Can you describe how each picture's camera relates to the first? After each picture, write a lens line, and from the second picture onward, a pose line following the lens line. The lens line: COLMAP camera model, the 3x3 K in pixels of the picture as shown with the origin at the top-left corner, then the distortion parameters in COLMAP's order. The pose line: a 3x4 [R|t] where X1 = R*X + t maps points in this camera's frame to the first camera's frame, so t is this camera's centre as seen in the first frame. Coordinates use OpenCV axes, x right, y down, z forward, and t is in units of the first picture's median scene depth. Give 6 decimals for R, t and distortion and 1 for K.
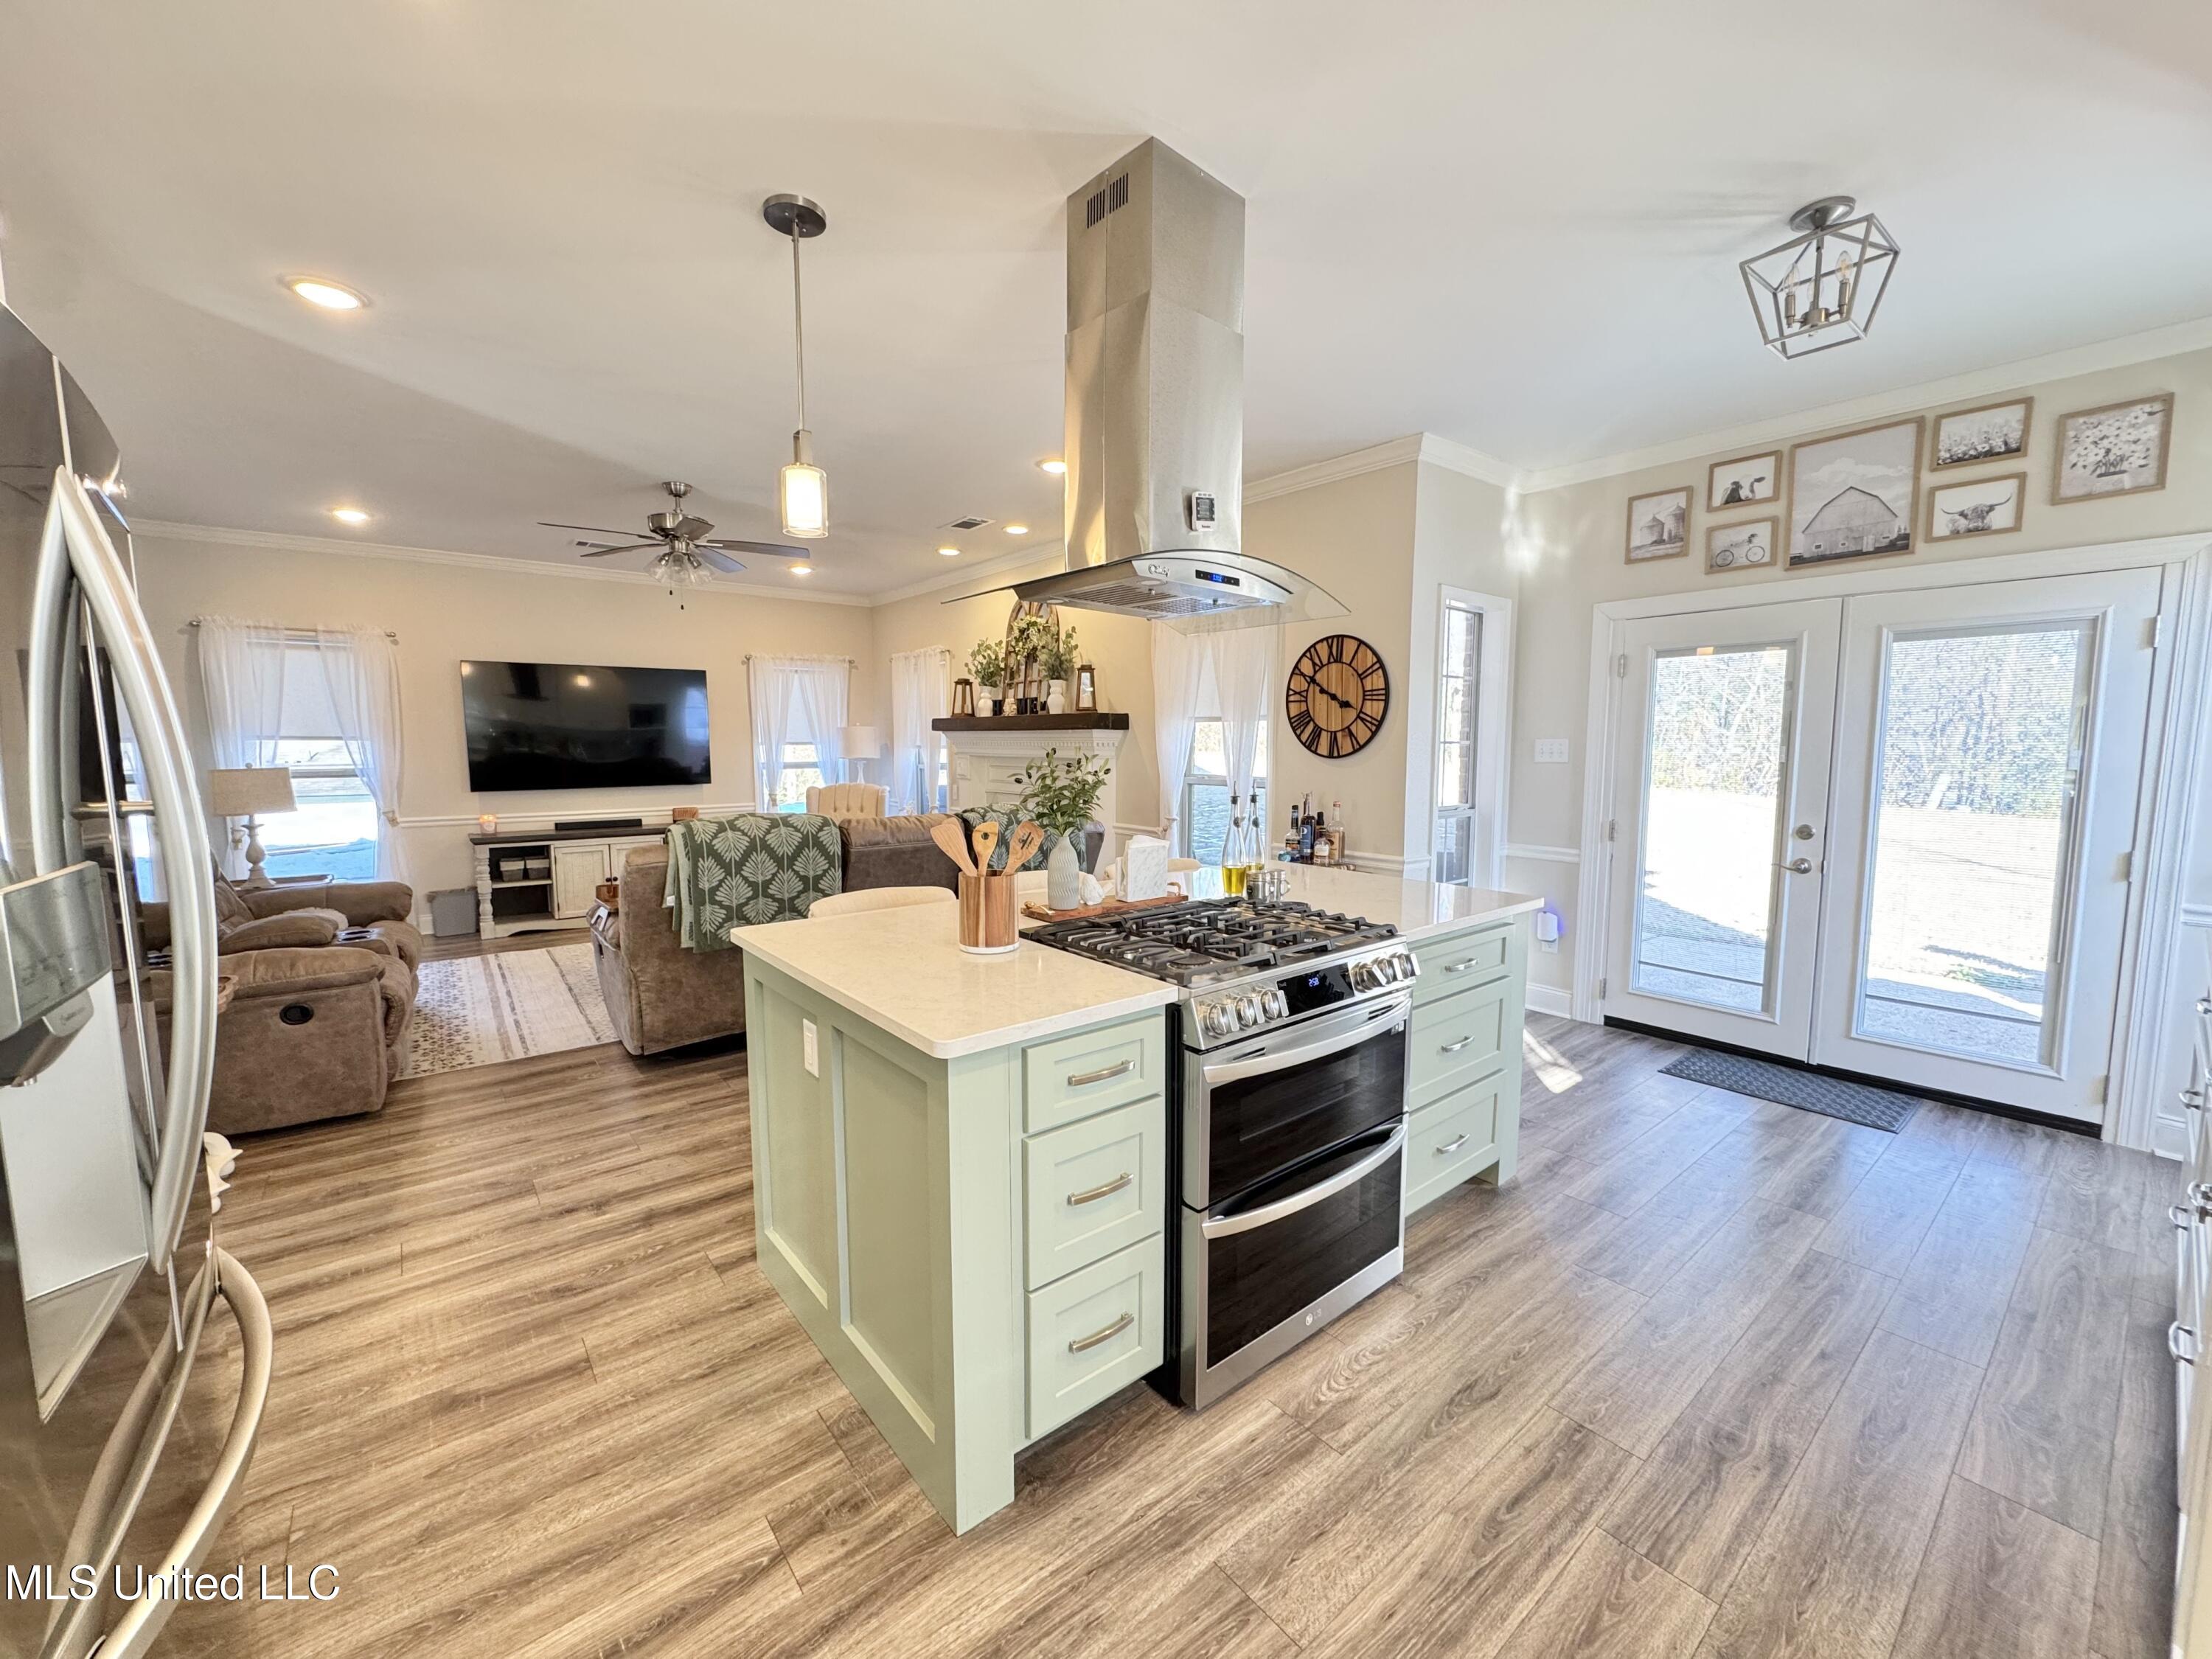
lens RADIAL K [[879.0, 0, 1102.0], [0, 879.0, 827.3], [0, 0, 1]] dist [-0.003488, 0.000519]
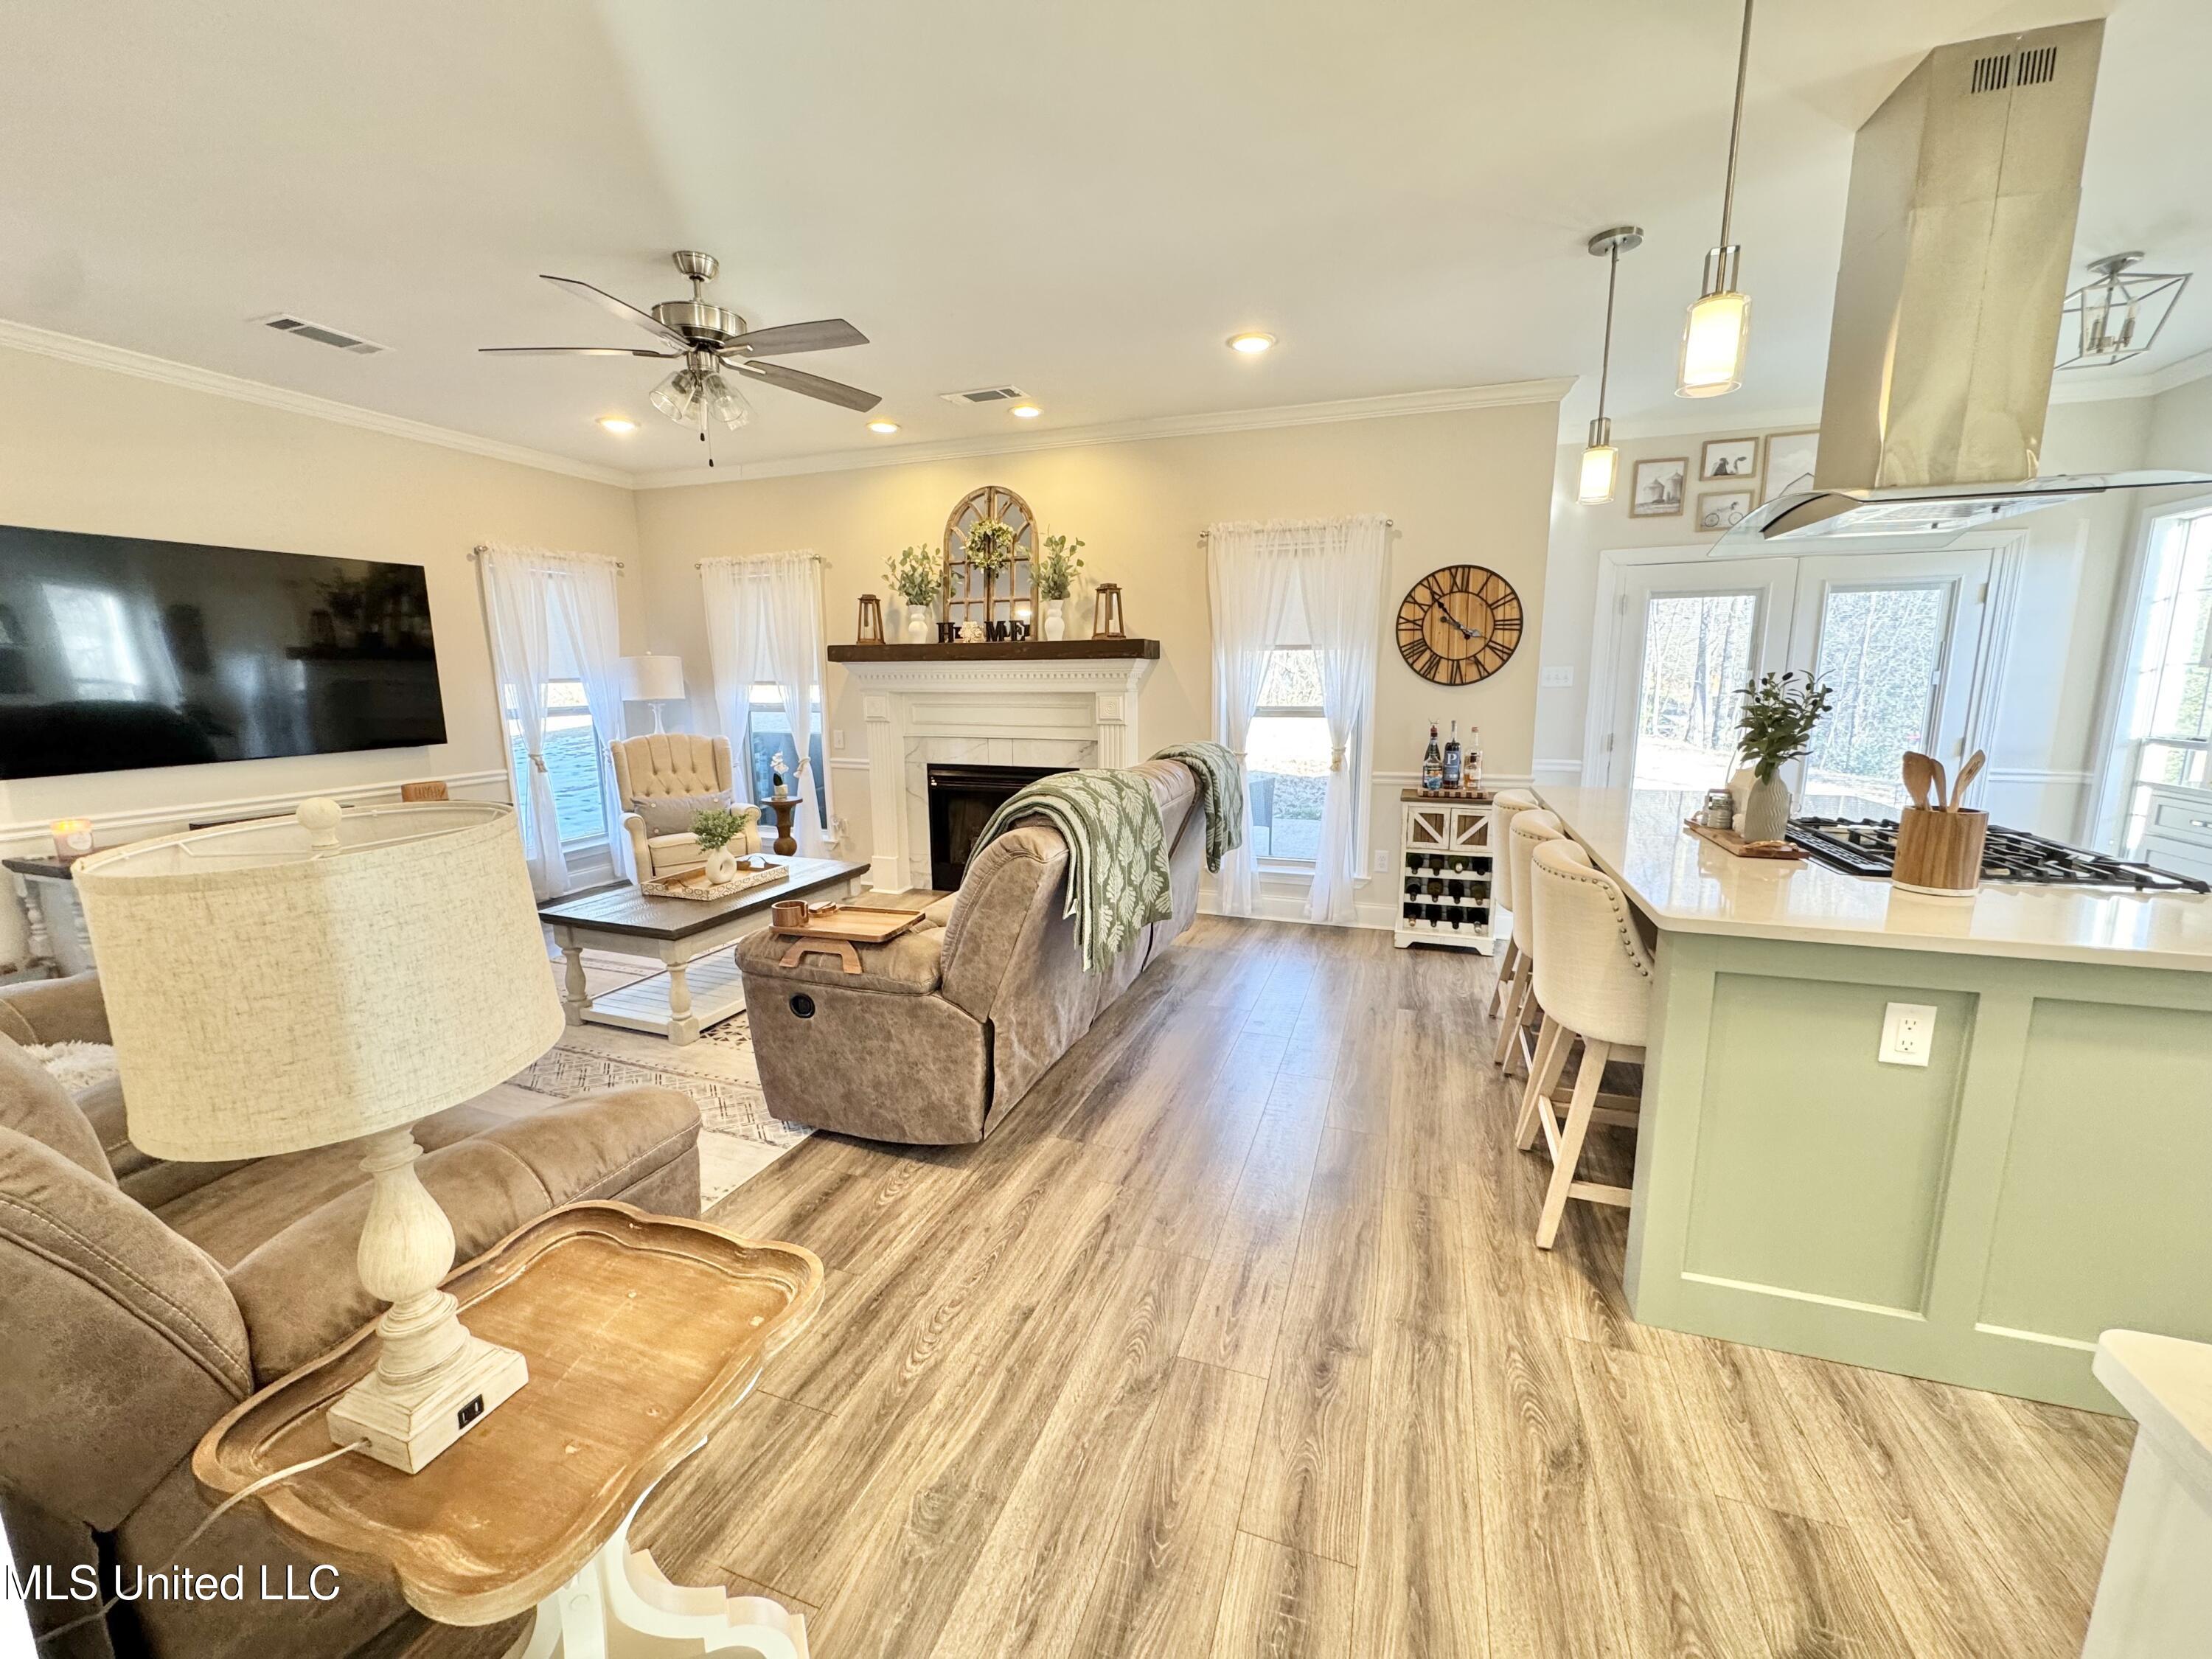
lens RADIAL K [[879.0, 0, 1102.0], [0, 879.0, 827.3], [0, 0, 1]] dist [-0.003488, 0.000519]
pose [[0.852672, -0.097466, 0.513275, -0.659408], [0.059469, 0.994165, 0.089992, -0.031132], [-0.519051, -0.046209, 0.853493, 0.329111]]
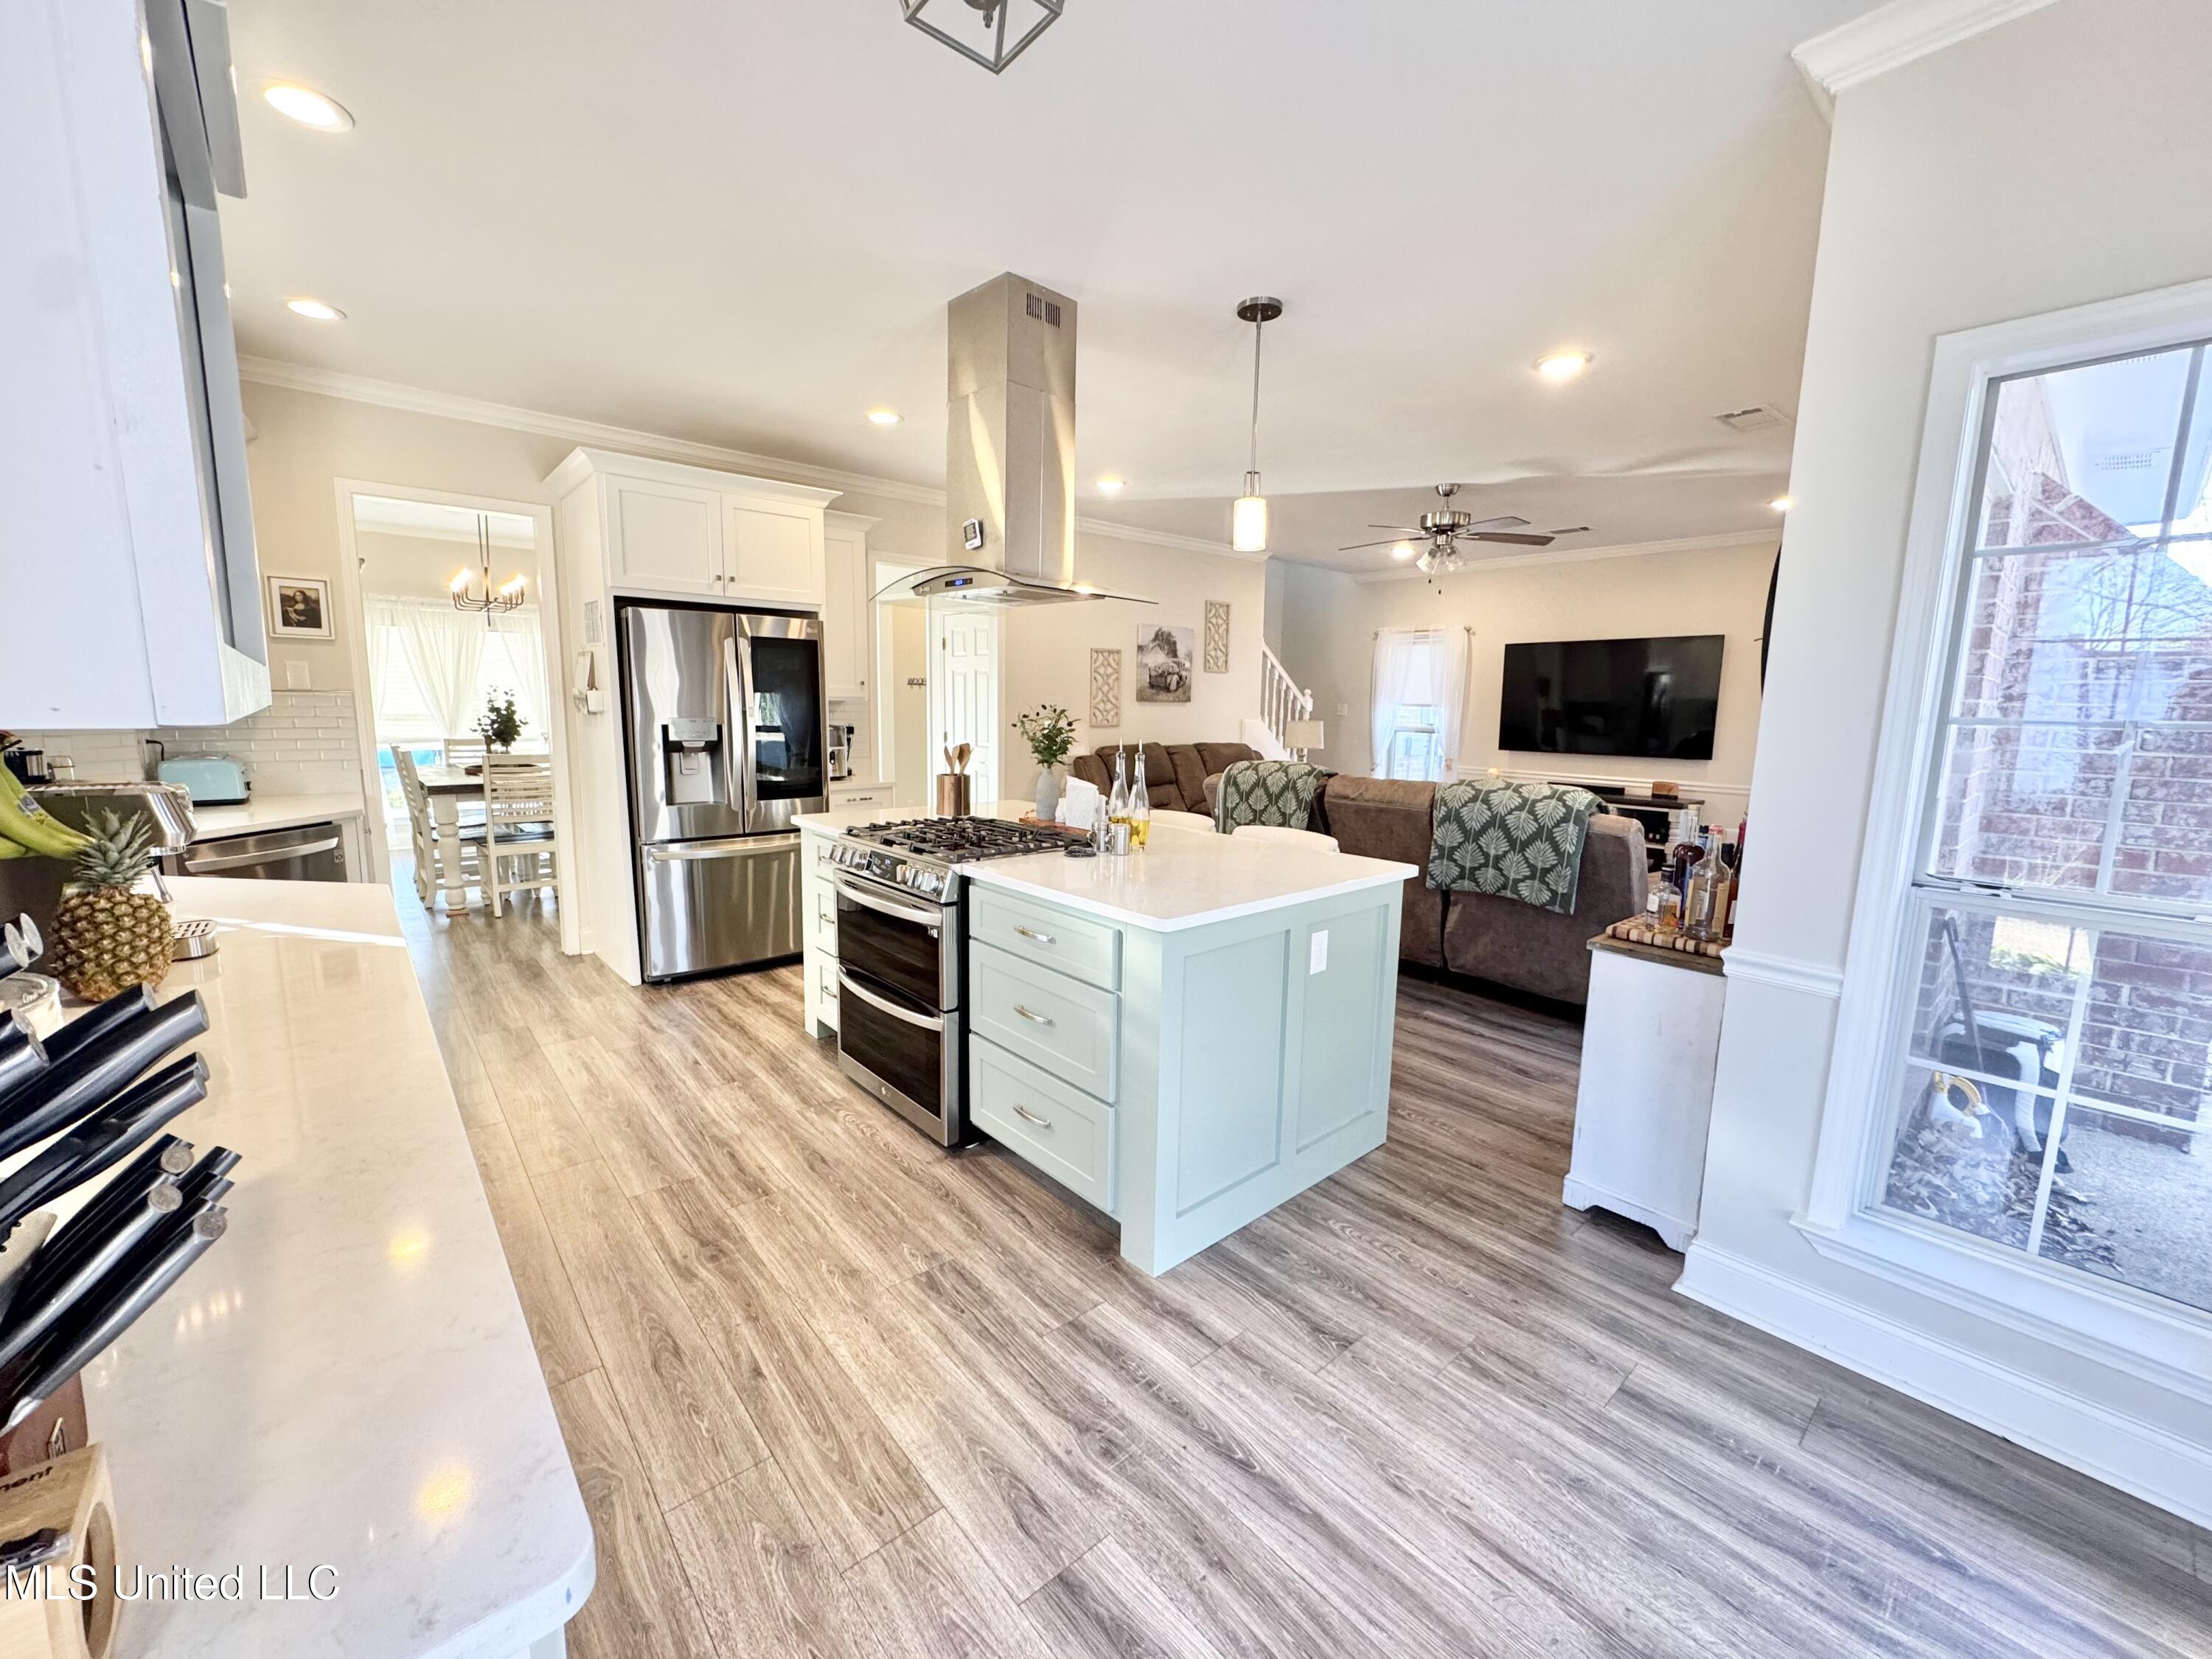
lens RADIAL K [[879.0, 0, 1102.0], [0, 879.0, 827.3], [0, 0, 1]] dist [-0.003488, 0.000519]
pose [[0.034058, 0.140362, -0.989514, 0.790963], [-0.113460, 0.984231, 0.135708, -0.056772], [0.992959, 0.107648, 0.049447, 0.595392]]
